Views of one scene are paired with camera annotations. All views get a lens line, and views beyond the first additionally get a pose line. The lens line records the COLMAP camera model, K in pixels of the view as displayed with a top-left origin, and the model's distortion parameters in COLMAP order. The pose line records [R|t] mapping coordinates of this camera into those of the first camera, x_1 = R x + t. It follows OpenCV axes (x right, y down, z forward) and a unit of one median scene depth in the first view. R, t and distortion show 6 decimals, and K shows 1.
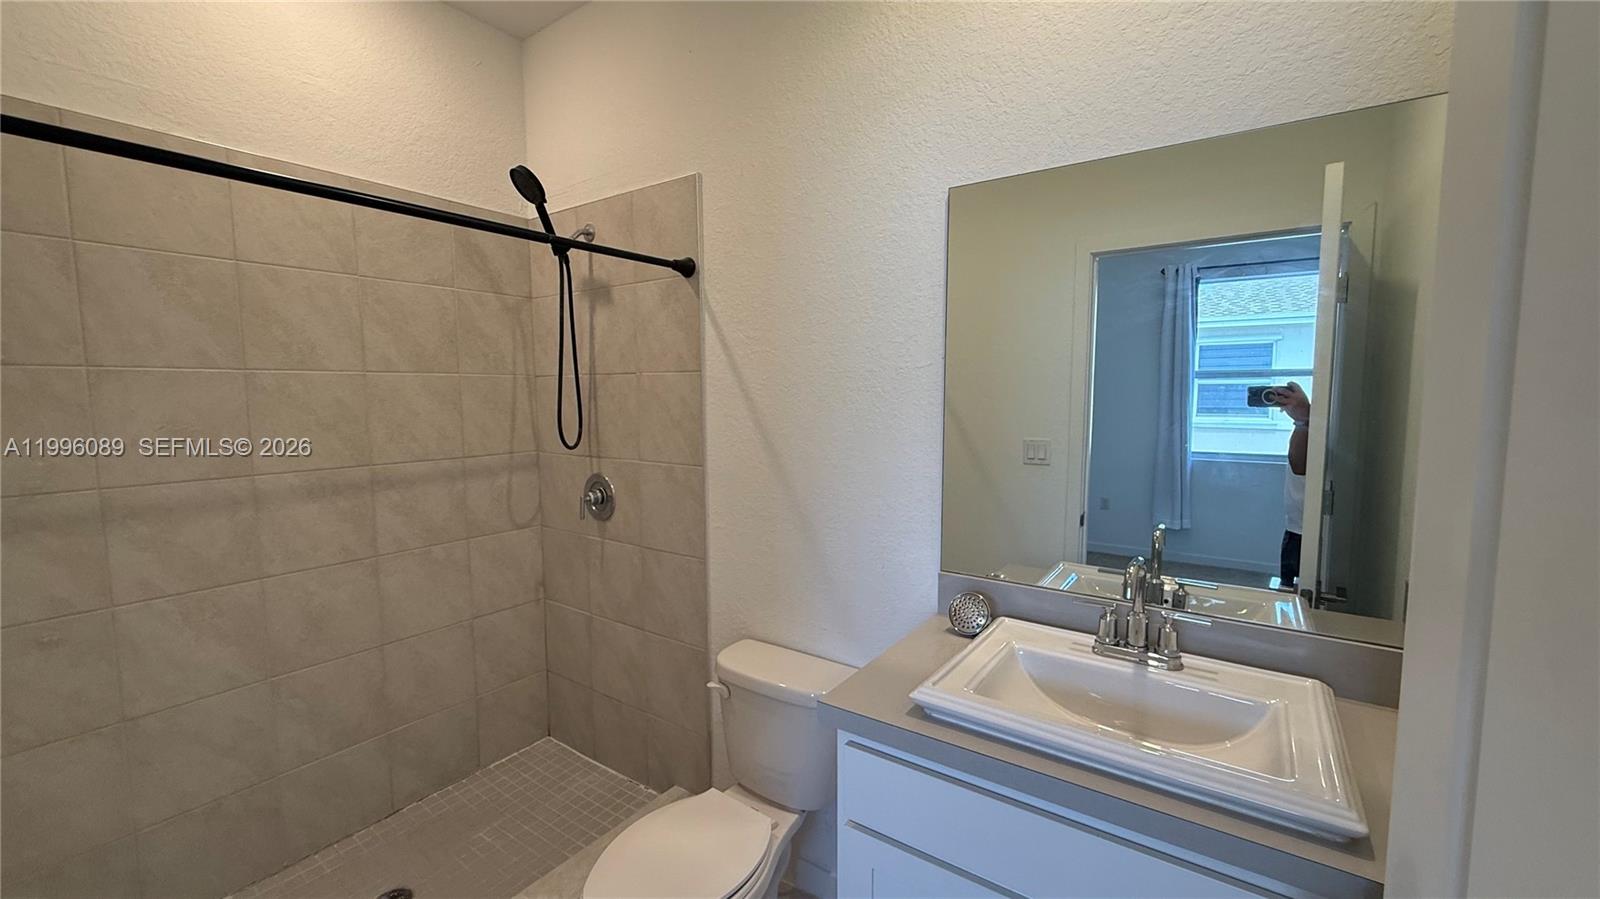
lens RADIAL K [[637.4, 0, 799.6], [0, 637.4, 447.5], [0, 0, 1]] dist [-0.001563, -0.000296]
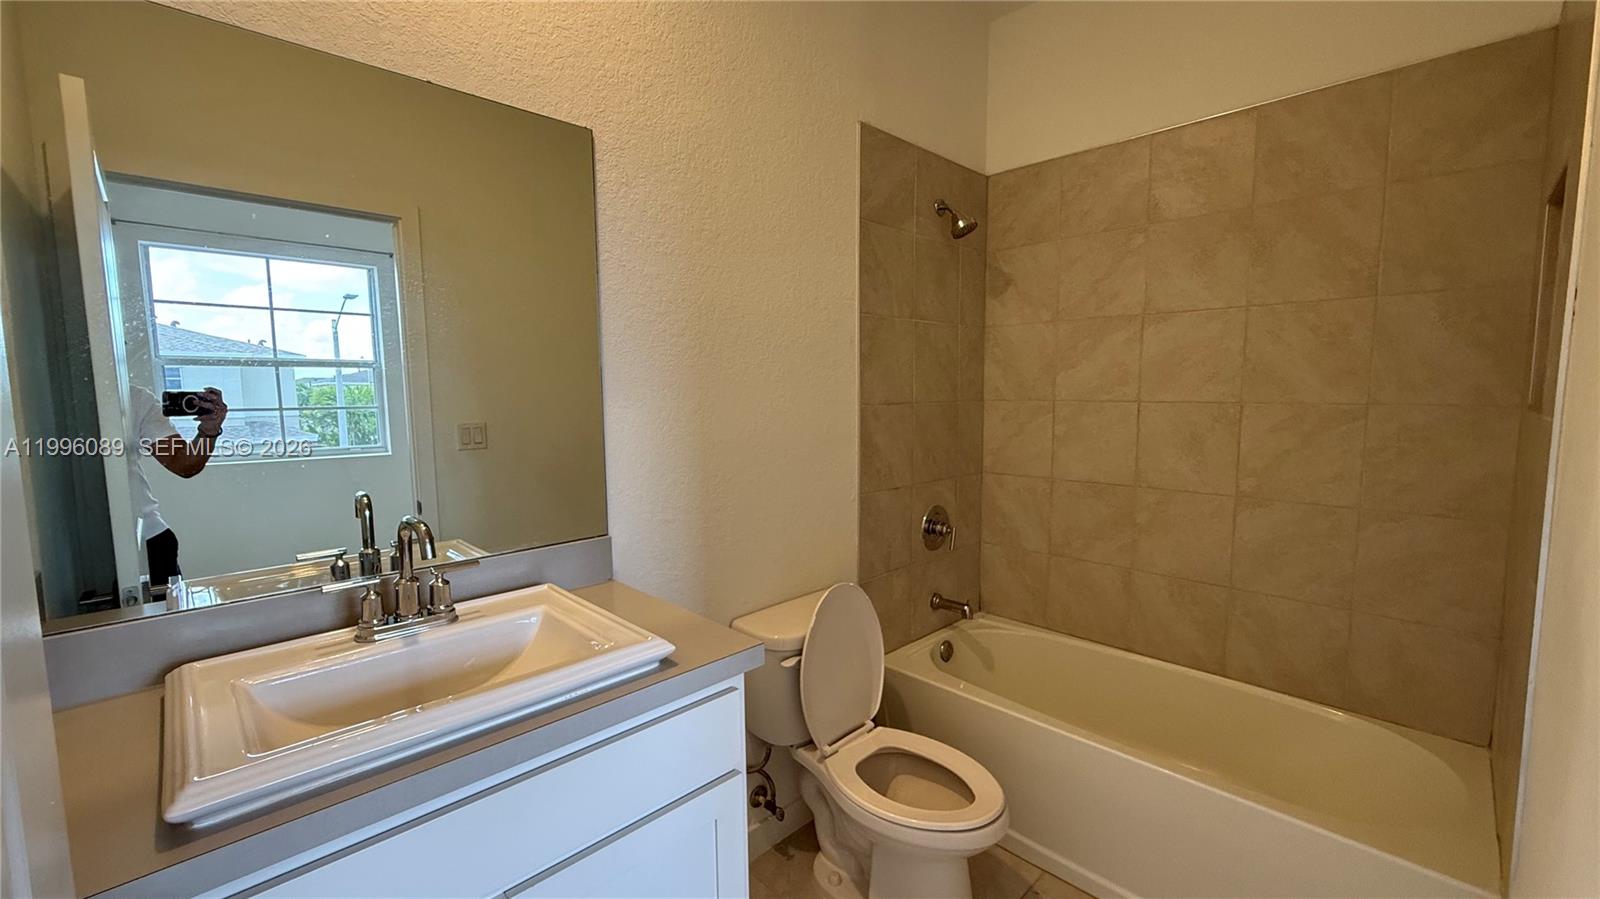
lens RADIAL K [[637.4, 0, 800.3], [0, 637.4, 451.4], [0, 0, 1]] dist [-0.001563, -0.000296]
pose [[0.173893, -0.089310, 0.980706, -0.211712], [0.092327, 0.992971, 0.074056, 0.074897], [-0.980427, 0.077668, 0.180917, 0.300612]]
